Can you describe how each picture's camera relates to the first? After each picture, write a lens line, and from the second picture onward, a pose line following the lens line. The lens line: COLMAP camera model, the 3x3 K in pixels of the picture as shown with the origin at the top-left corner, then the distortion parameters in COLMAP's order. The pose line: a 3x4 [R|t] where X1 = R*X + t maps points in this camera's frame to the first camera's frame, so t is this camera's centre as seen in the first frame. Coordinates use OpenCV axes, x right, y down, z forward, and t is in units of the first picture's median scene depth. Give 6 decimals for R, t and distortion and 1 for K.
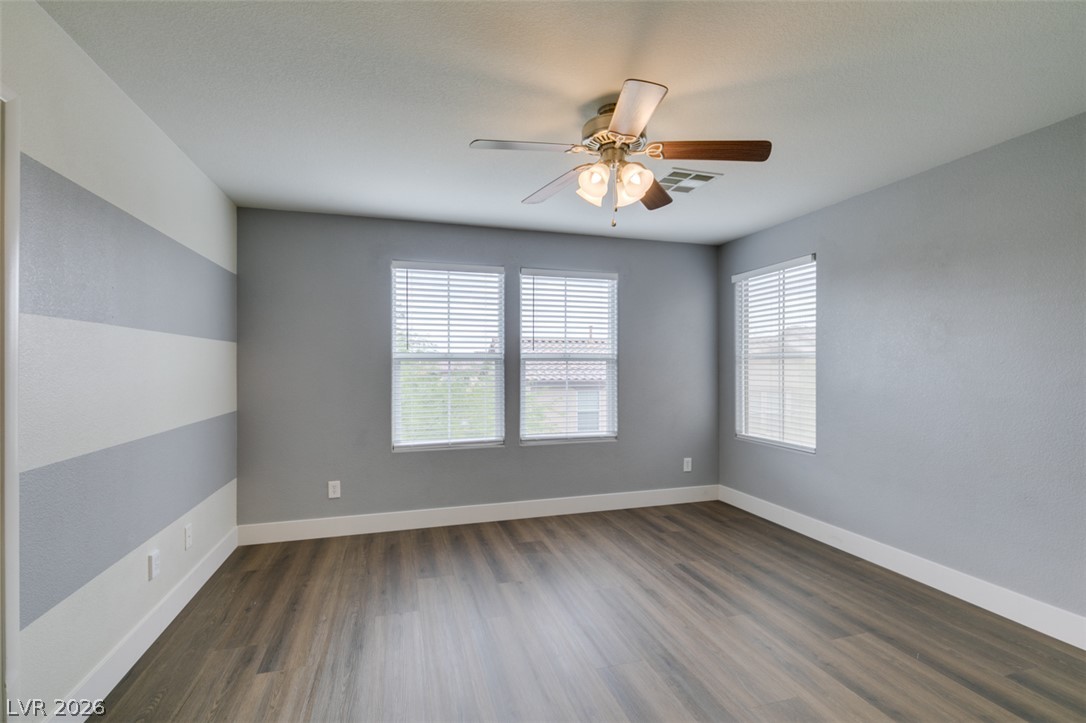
lens RADIAL K [[487.8, 0, 545.0], [0, 487.8, 365.4], [0, 0, 1]] dist [-0.000492, -0.000946]
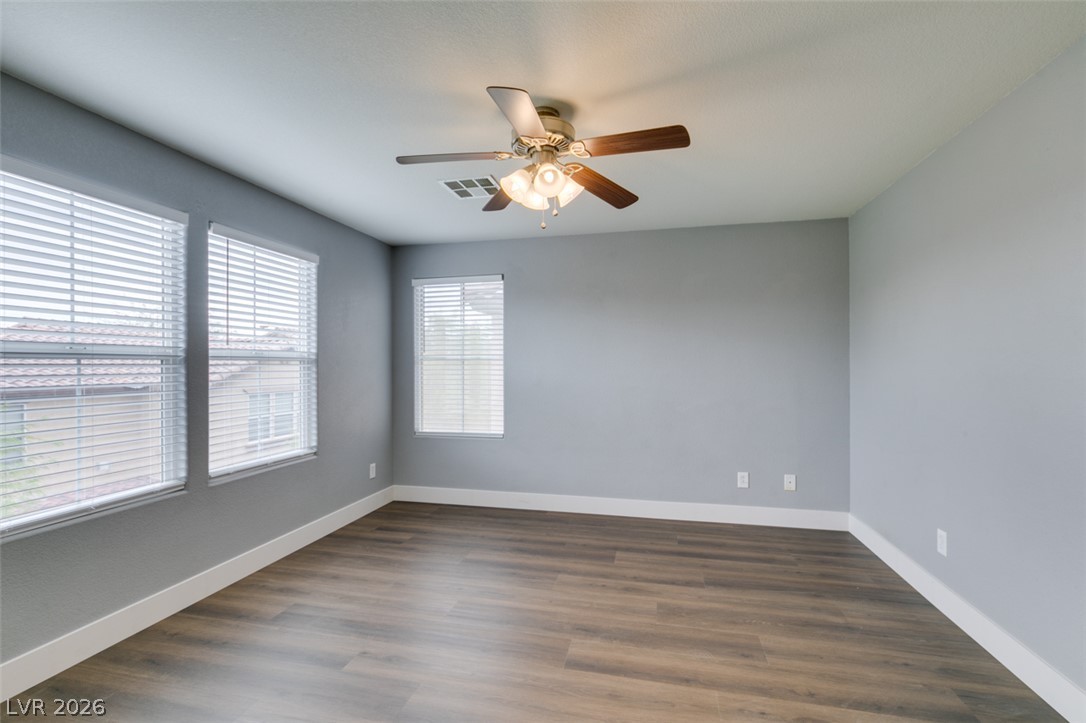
lens RADIAL K [[481.0, 0, 544.1], [0, 481.0, 367.3], [0, 0, 1]] dist [-0.002459, -0.000884]
pose [[0.504246, -0.002862, 0.863555, -0.367611], [-0.000291, 0.999994, 0.003484, -0.000885], [-0.863560, -0.002008, 0.504242, 0.255072]]
